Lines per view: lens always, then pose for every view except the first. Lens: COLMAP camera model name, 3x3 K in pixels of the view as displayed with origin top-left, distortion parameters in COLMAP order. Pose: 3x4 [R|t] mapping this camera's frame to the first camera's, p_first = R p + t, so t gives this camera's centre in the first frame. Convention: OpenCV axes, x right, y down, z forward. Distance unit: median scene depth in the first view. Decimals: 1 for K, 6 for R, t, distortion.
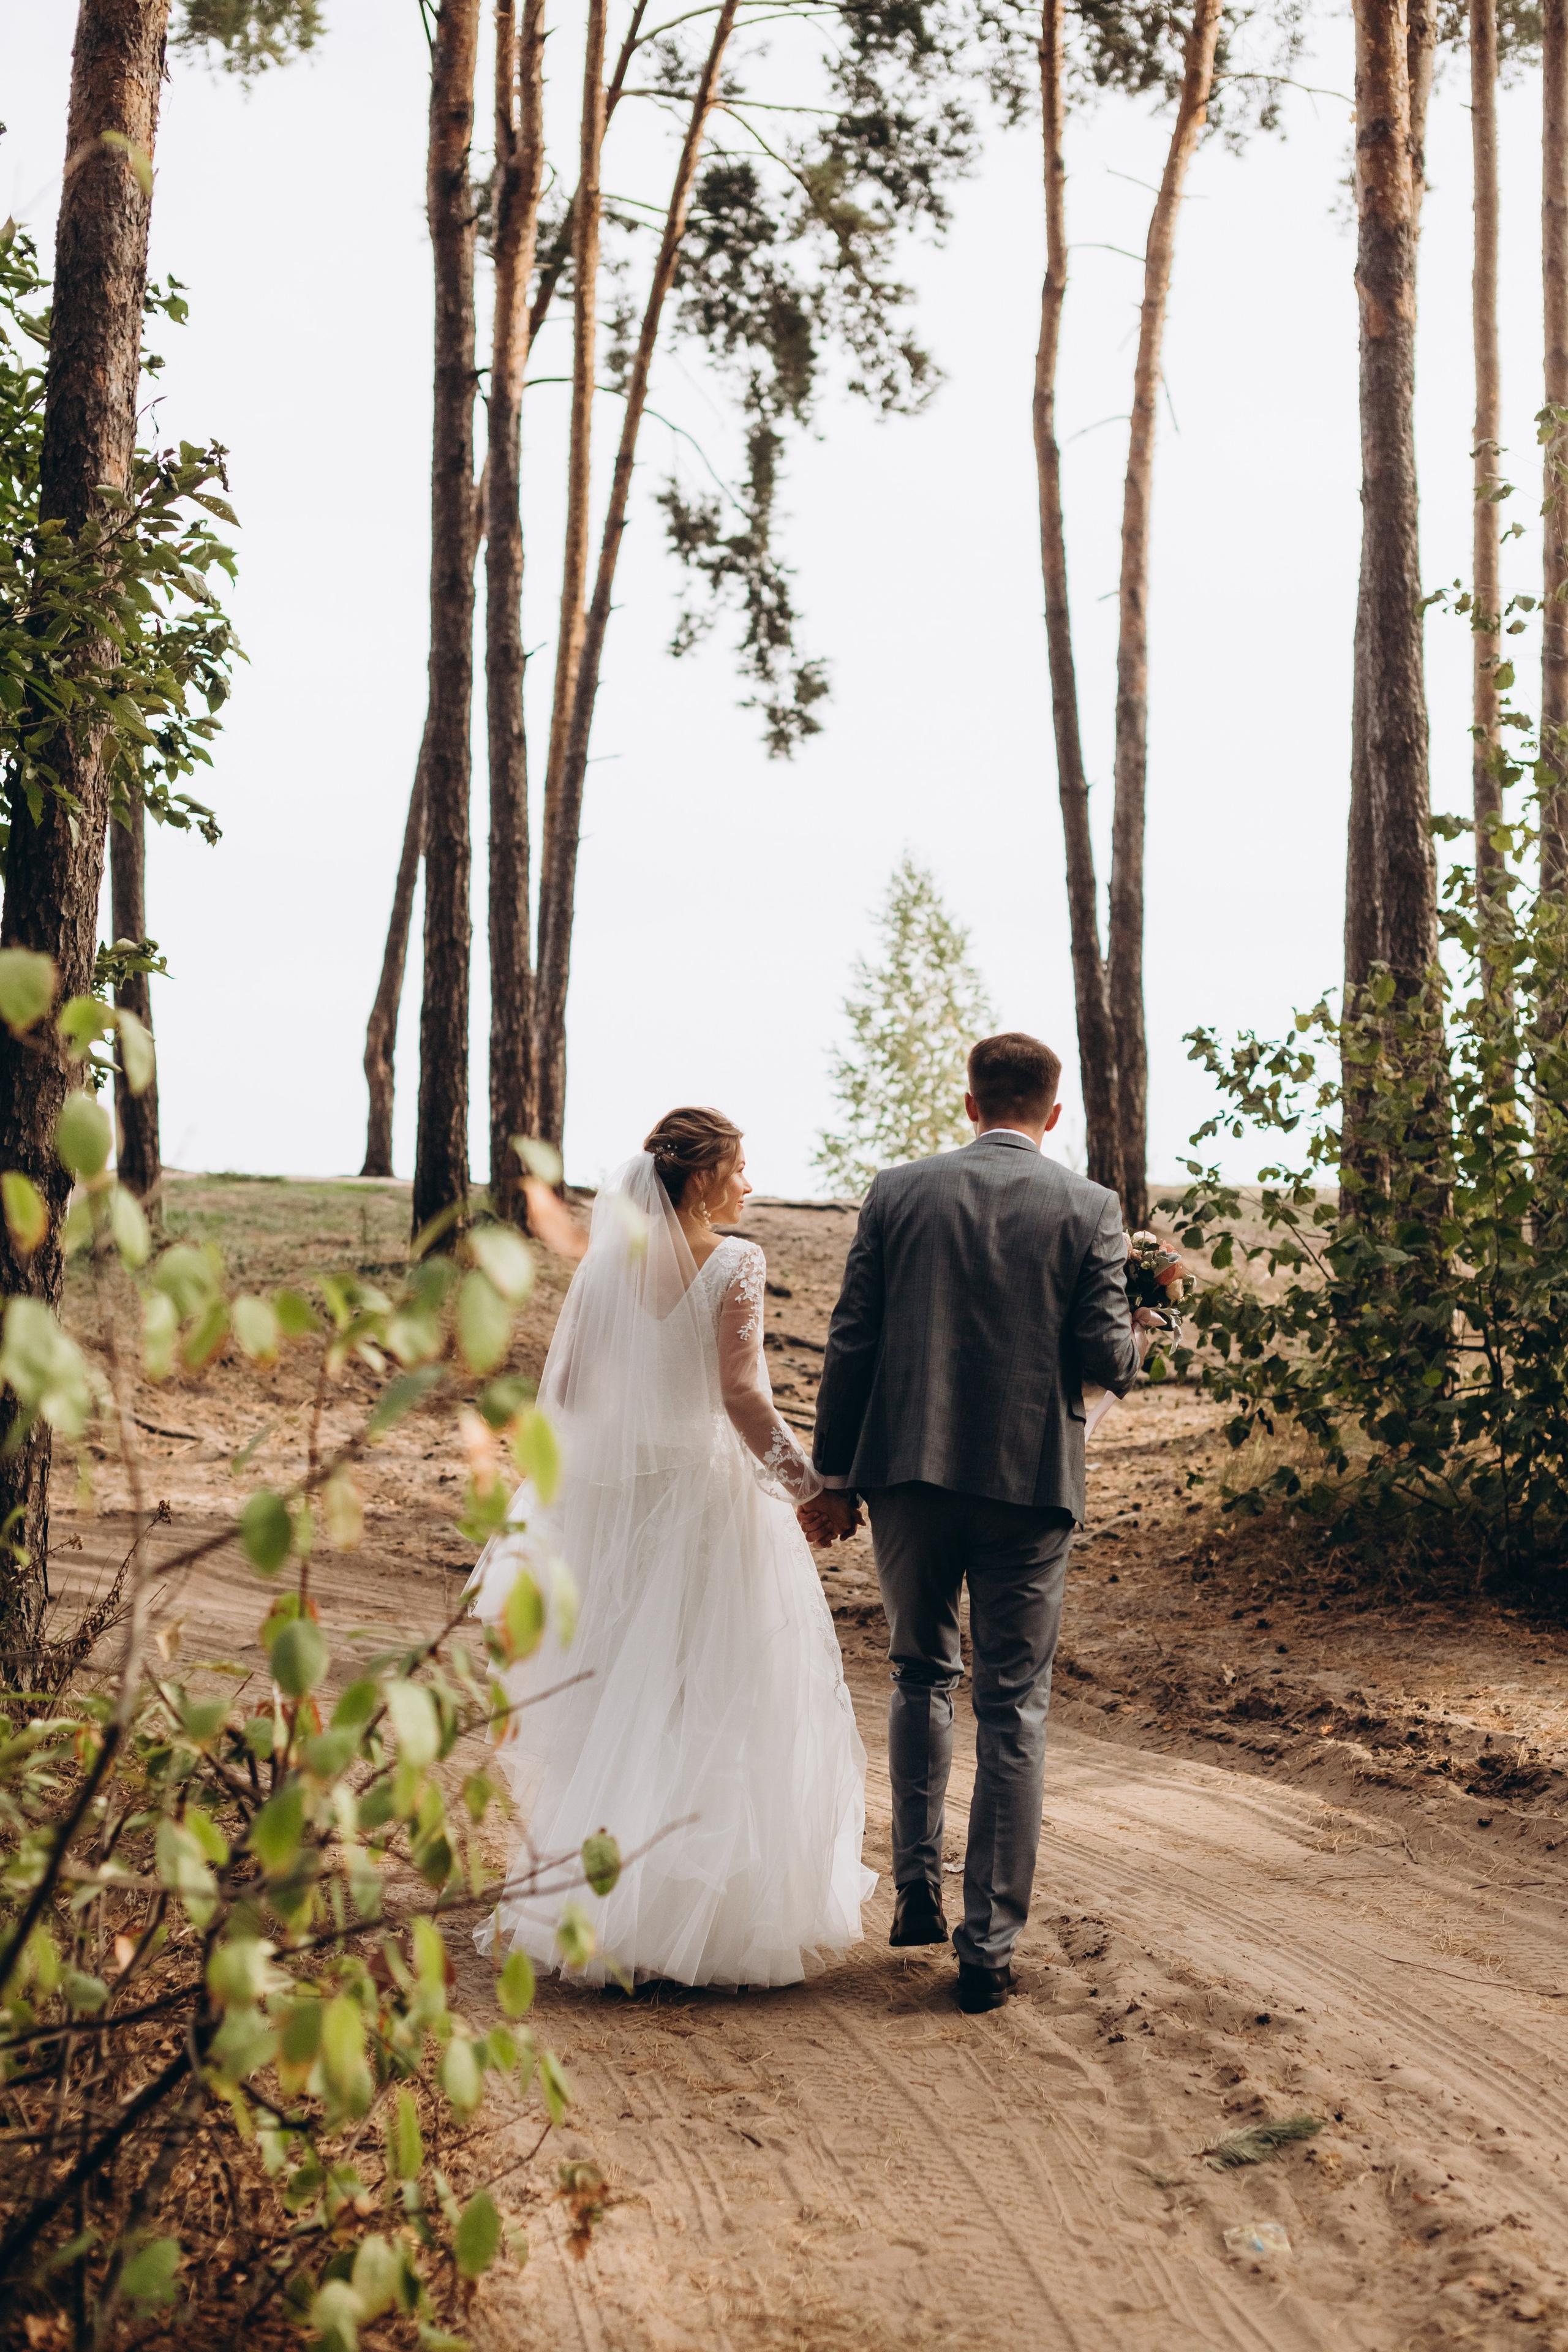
lens RADIAL K [[3133.5, 0, 784.0], [0, 3133.5, 1176.0], [0, 0, 1]] dist [0.000147, -0.000848]
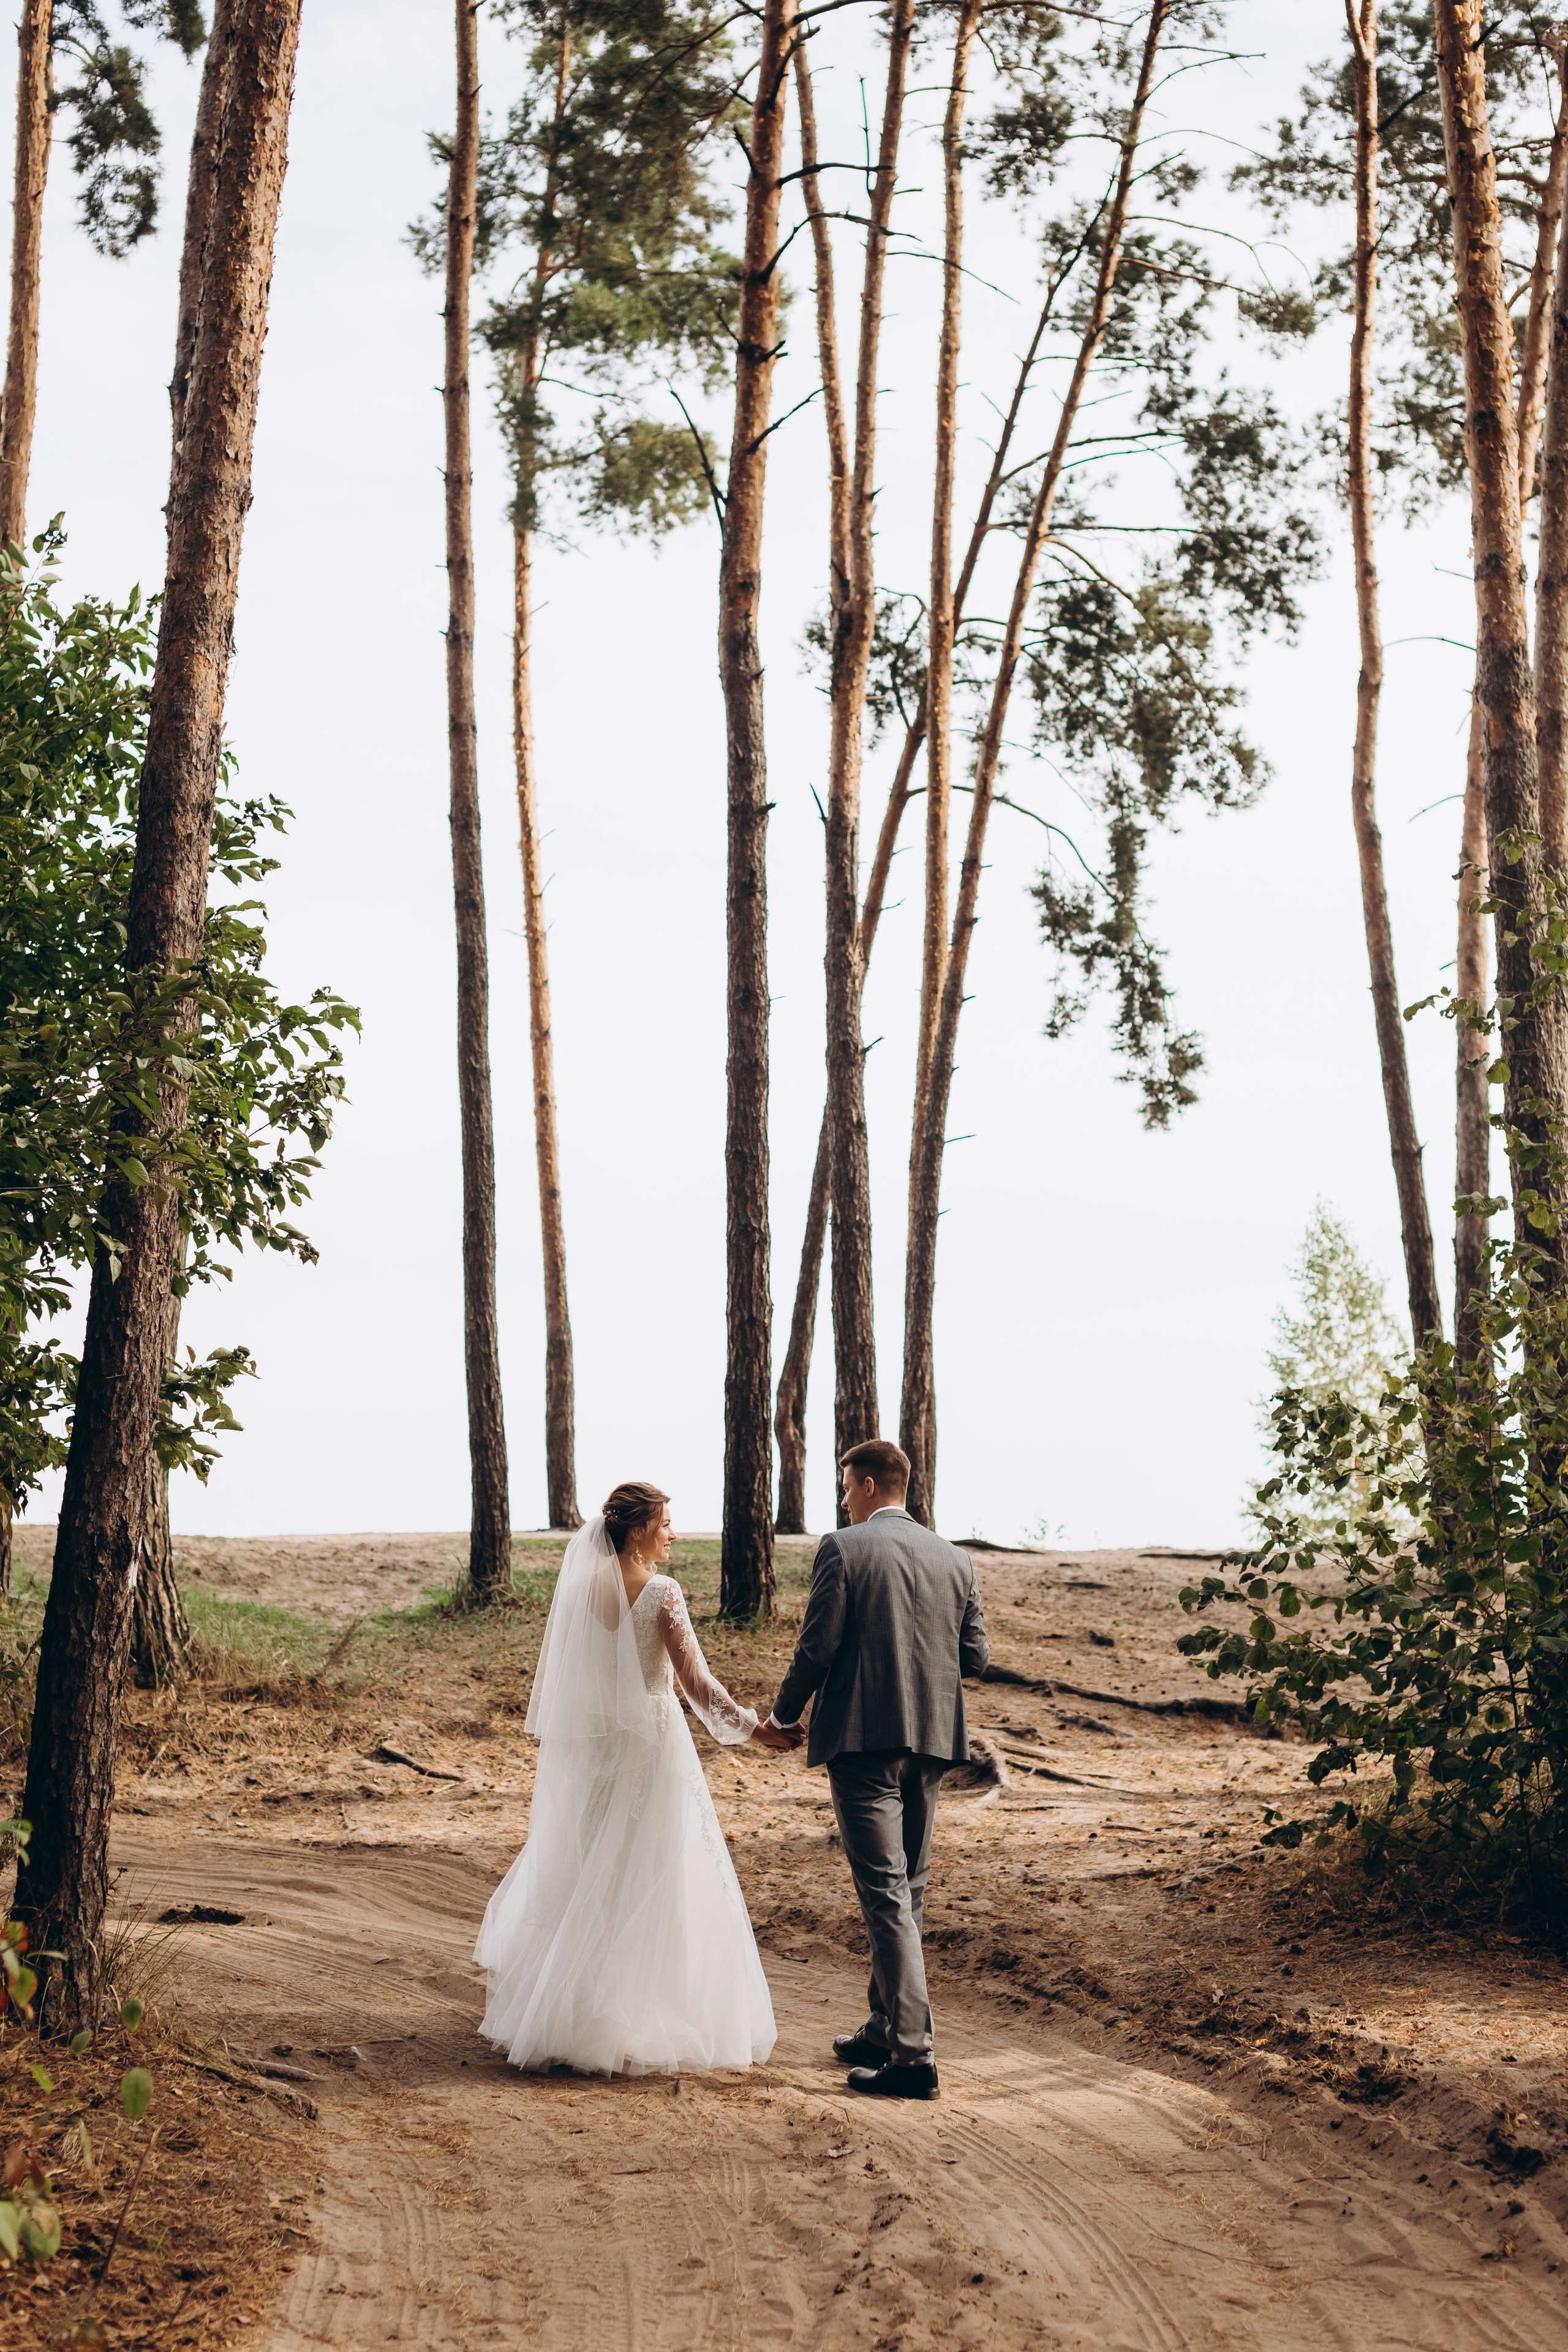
lens RADIAL K [[3062.1, 0, 770.1], [0, 3062.1, 1184.3], [0, 0, 1]] dist [-0.004611, 0.032867]
pose [[0.984022, -0.034348, -0.174701, 0.106898], [0.014740, 0.993563, -0.112319, -0.001945], [0.177434, 0.107949, 0.978194, -0.058177]]
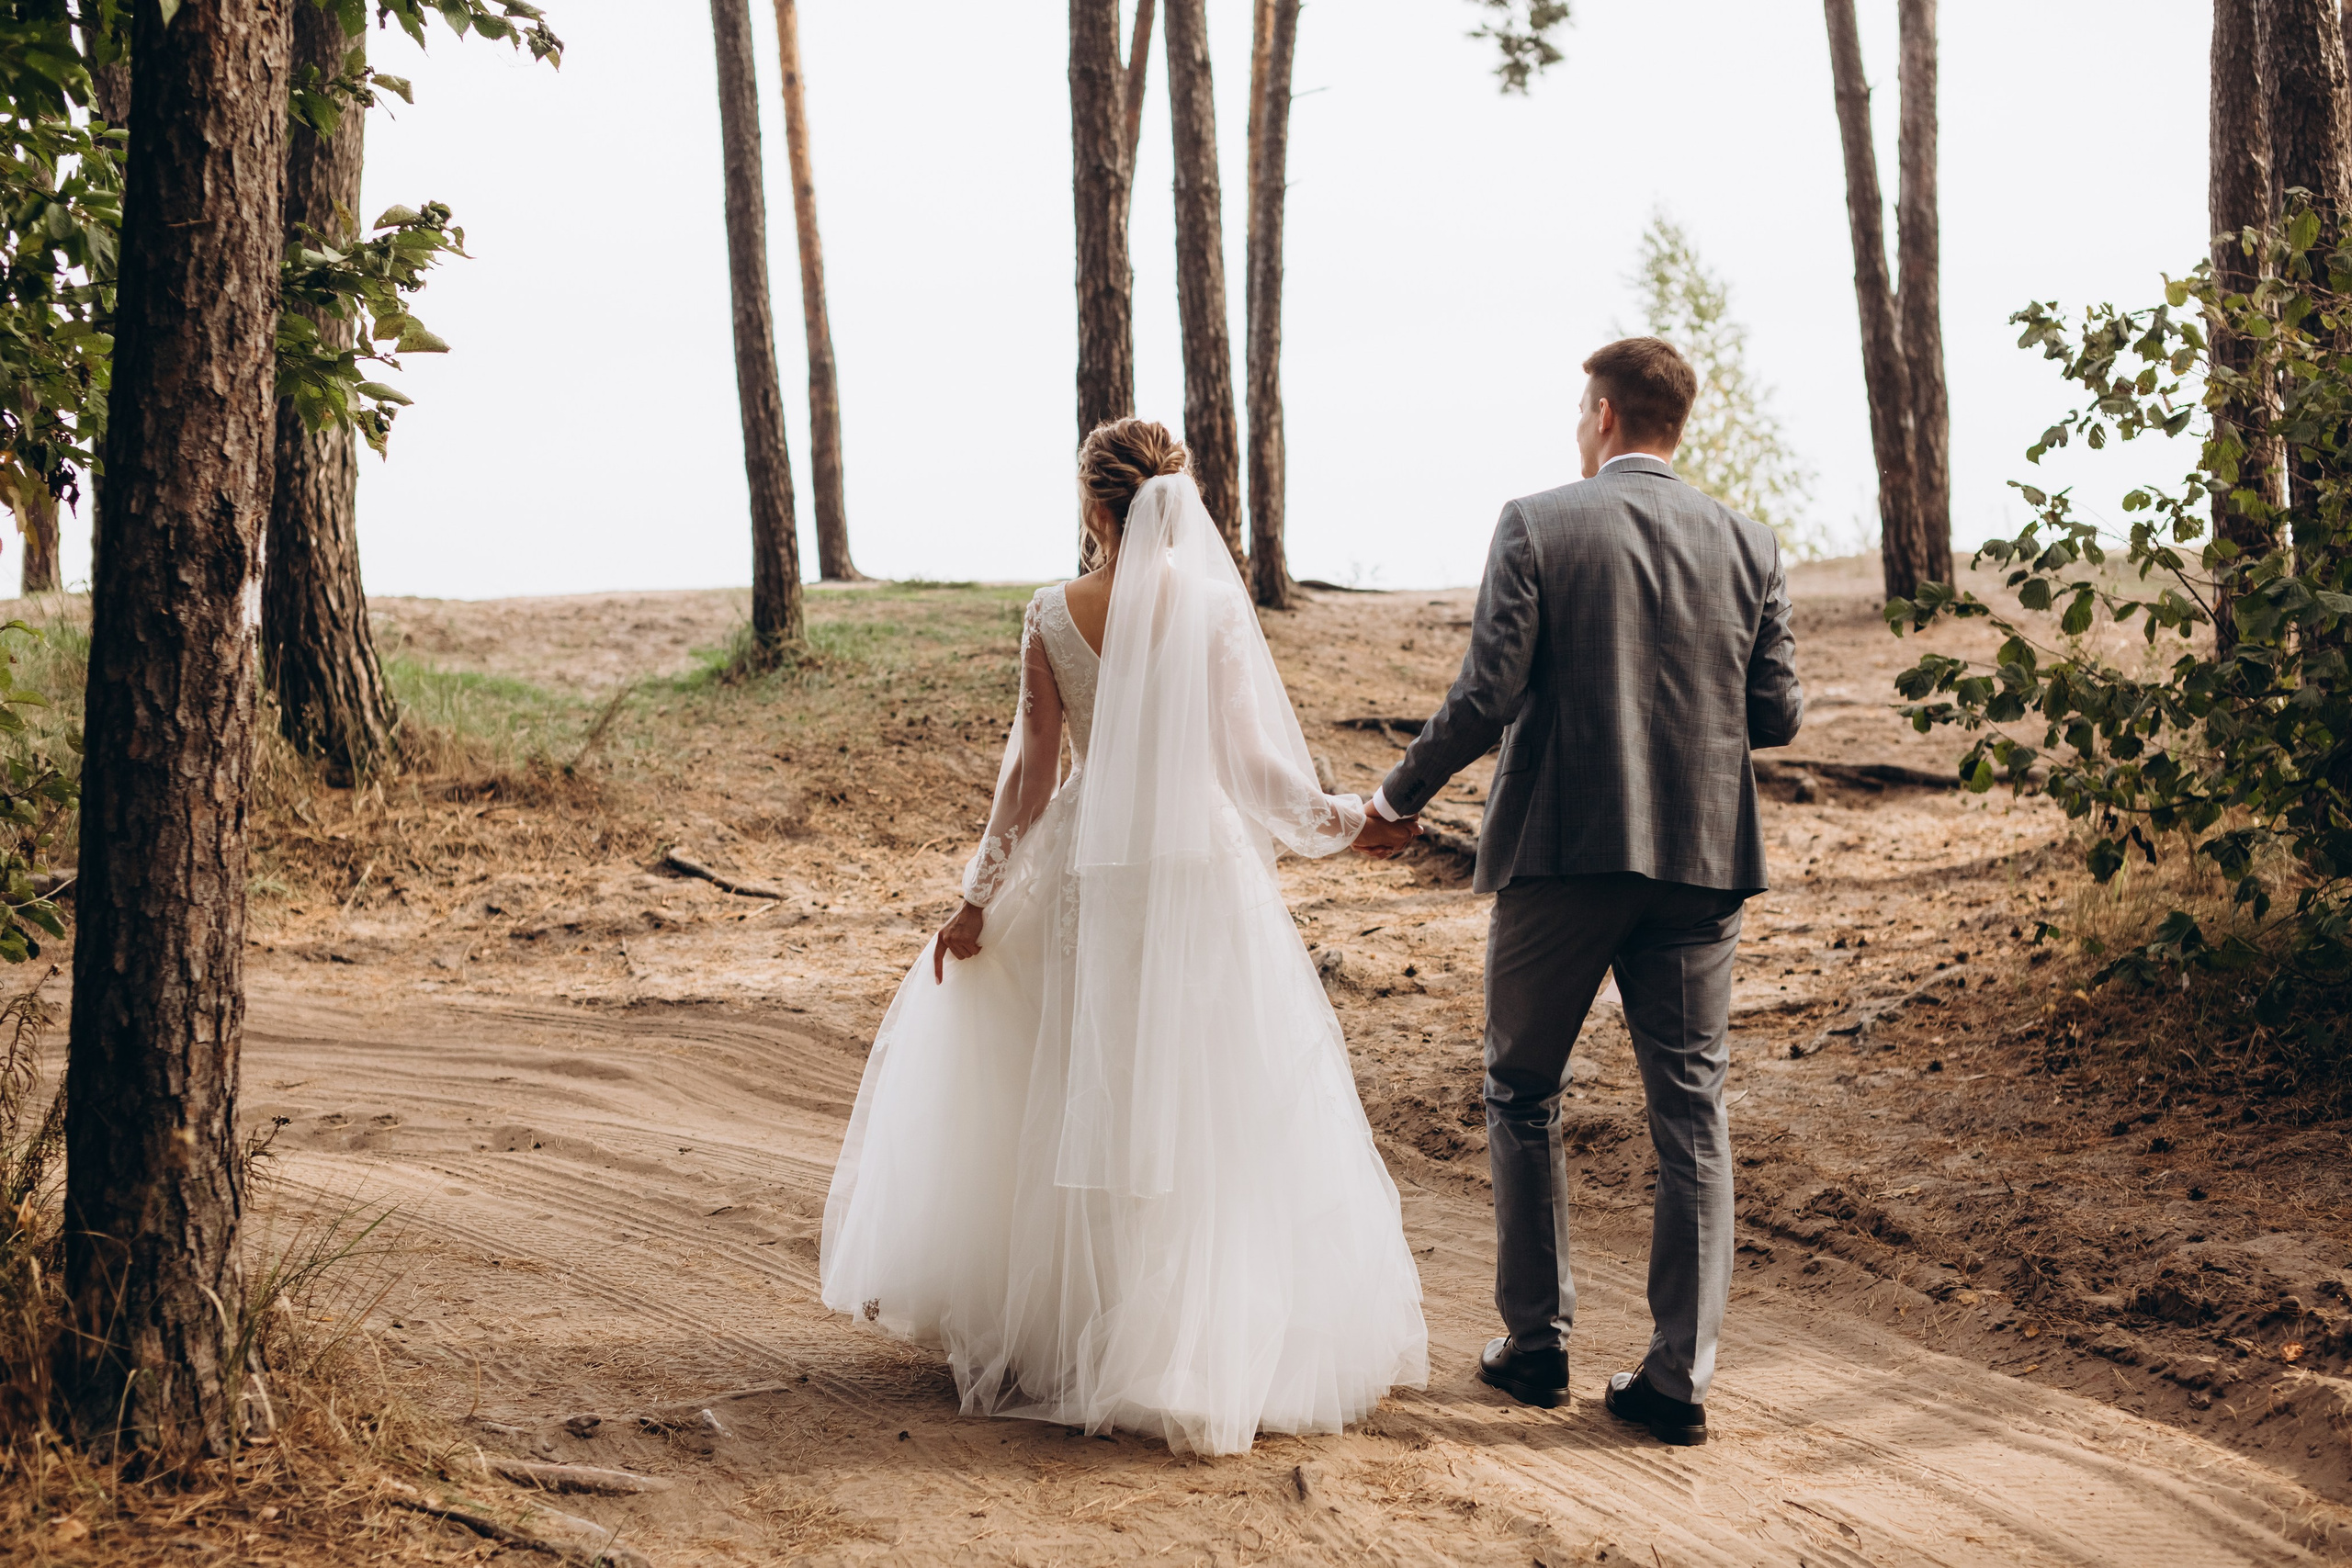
lens RADIAL K [[3133.1, 0, 1183.7], [0, 3133.1, 773.5], [0, 0, 1]] dist [0.000147, -0.000848]
pose [[0.991584, -0.035739, -0.124431, 0.017986], [0.043473, 0.997251, 0.060005, 0.006619], [0.121944, -0.064910, 0.990412, 0.187810]]
